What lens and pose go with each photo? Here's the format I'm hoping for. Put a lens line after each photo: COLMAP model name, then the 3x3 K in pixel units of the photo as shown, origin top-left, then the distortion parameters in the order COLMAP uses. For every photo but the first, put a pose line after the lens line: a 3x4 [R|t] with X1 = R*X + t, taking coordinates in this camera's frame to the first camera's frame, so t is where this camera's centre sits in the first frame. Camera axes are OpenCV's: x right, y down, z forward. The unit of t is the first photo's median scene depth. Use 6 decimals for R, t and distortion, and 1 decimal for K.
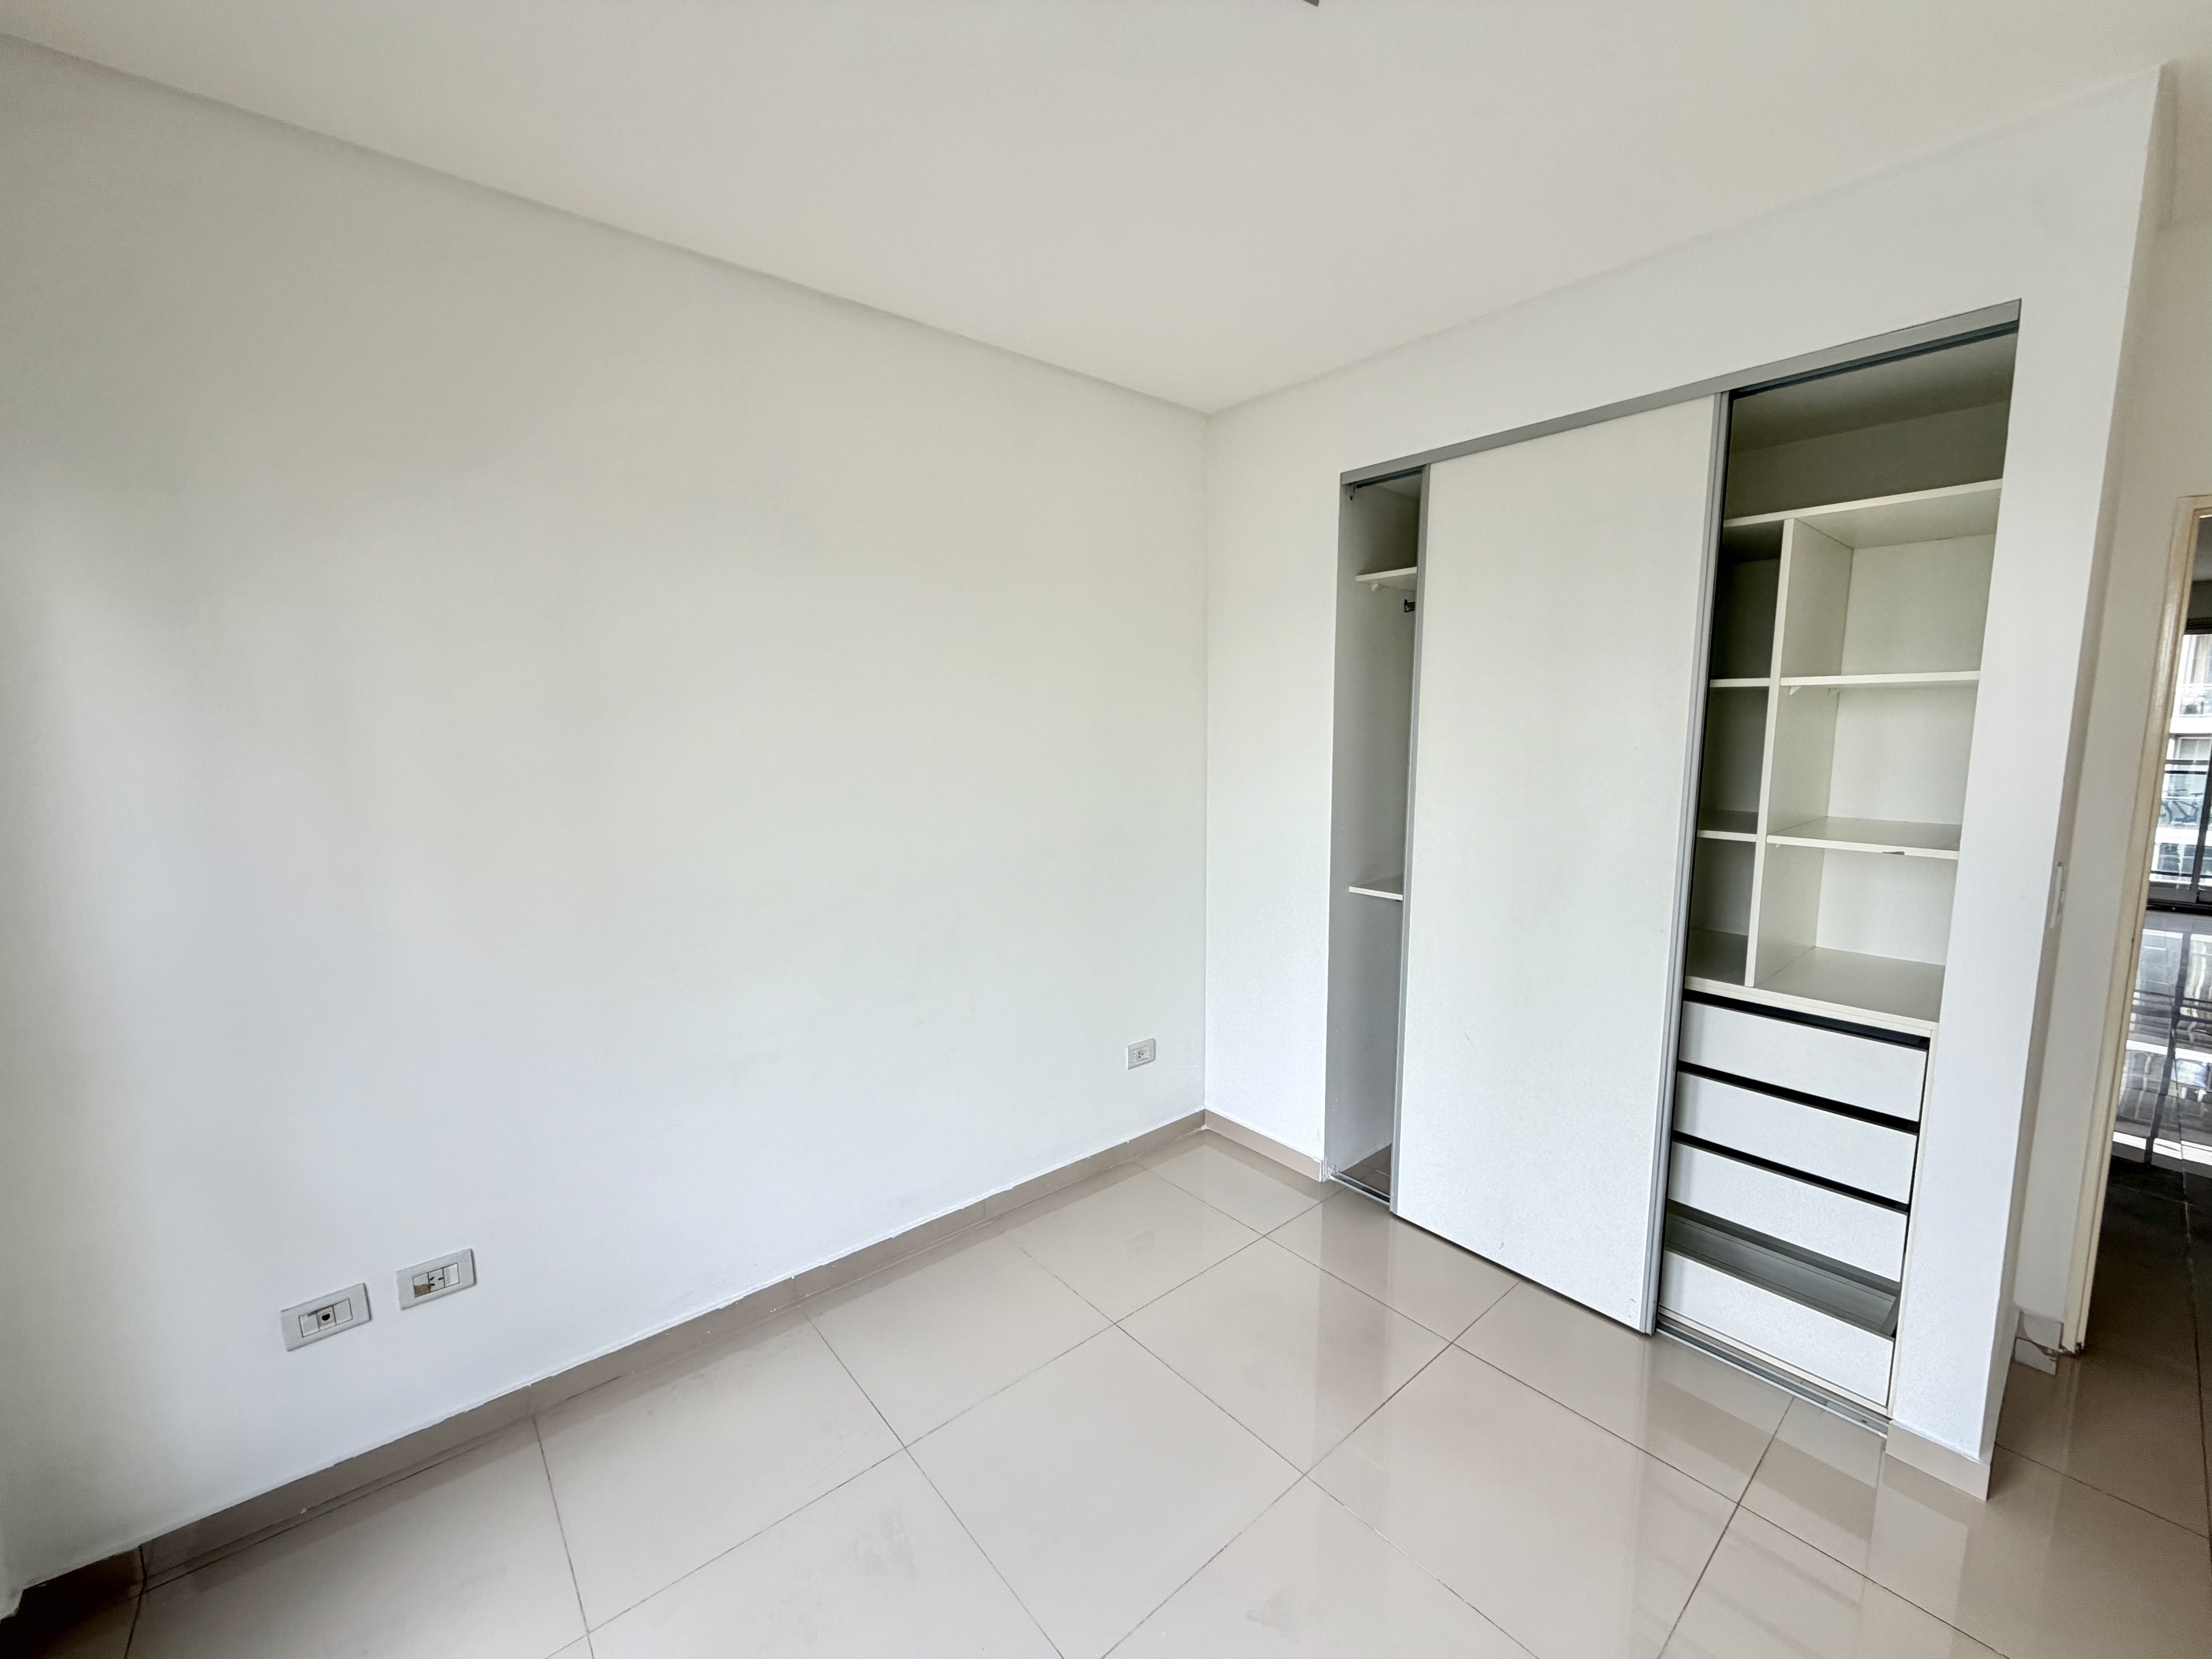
lens RADIAL K [[878.0, 0, 1116.5], [0, 878.0, 841.3], [0, 0, 1]] dist [0.003399, 0.000800]
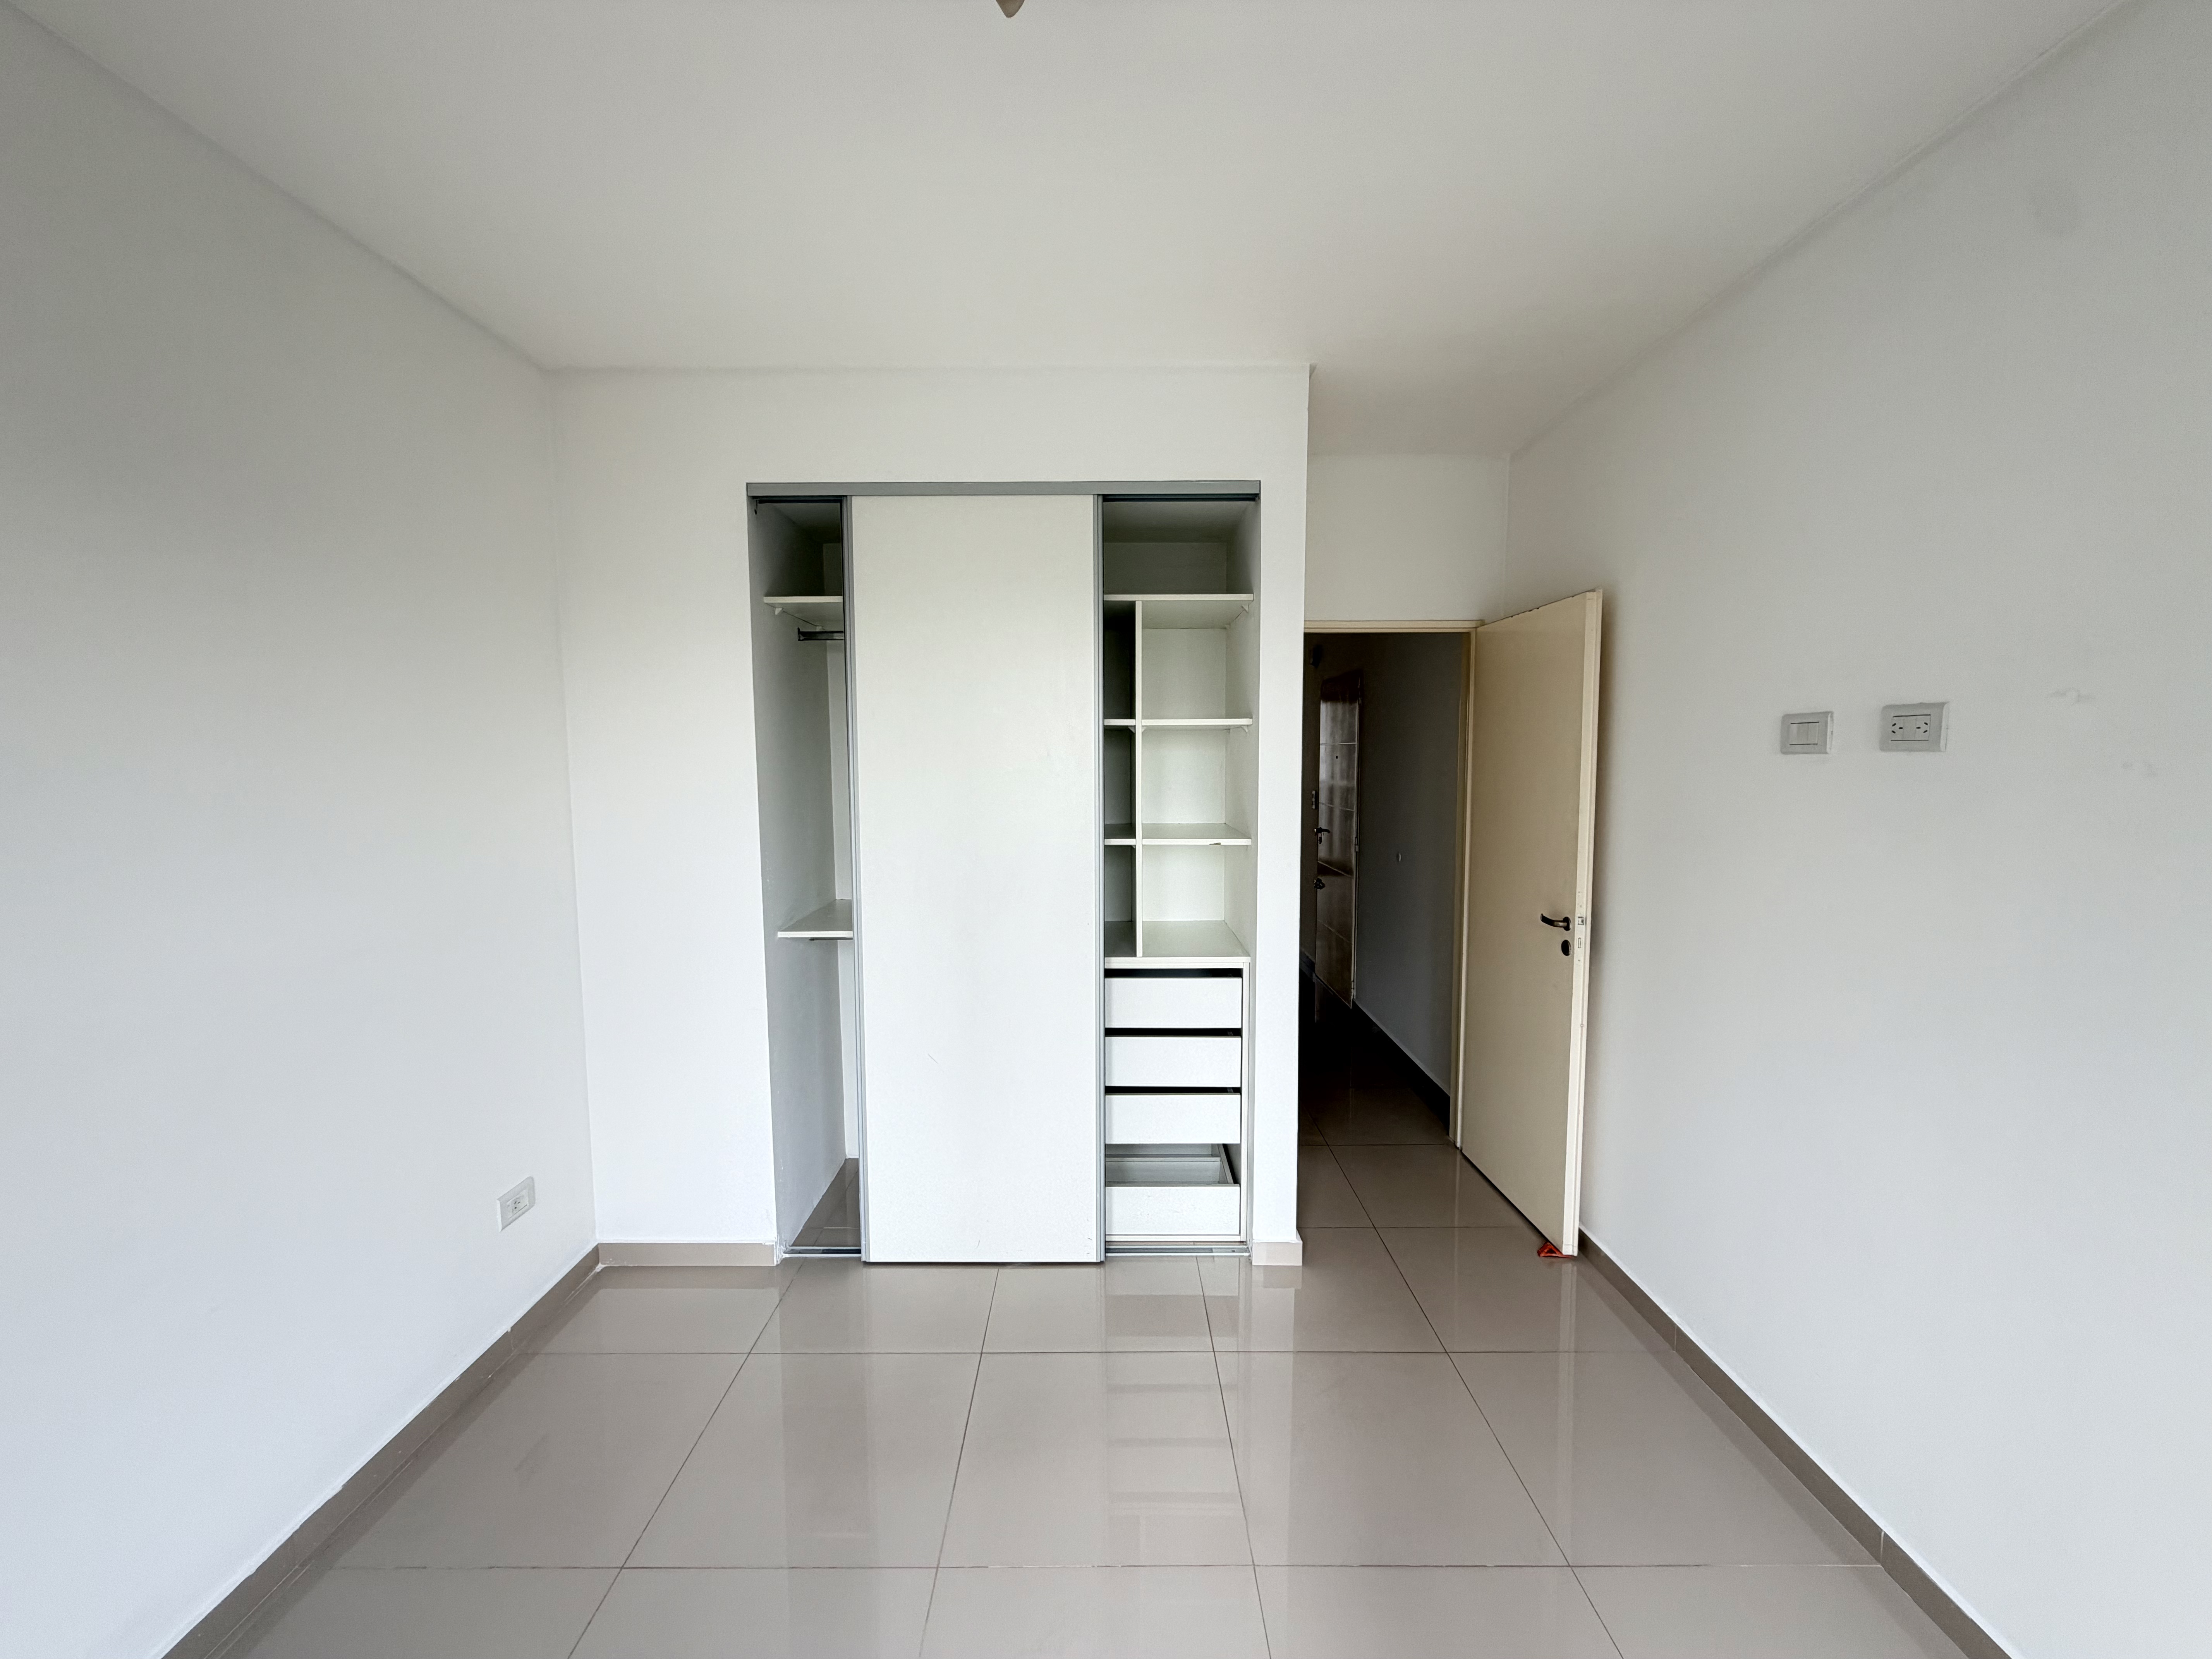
lens RADIAL K [[878.0, 0, 1107.0], [0, 878.0, 837.9], [0, 0, 1]] dist [0.003399, 0.000800]
pose [[0.653005, -0.074544, 0.753676, -0.259264], [0.104982, 0.994447, 0.007398, -0.022325], [-0.750042, 0.074291, 0.657204, 0.172006]]
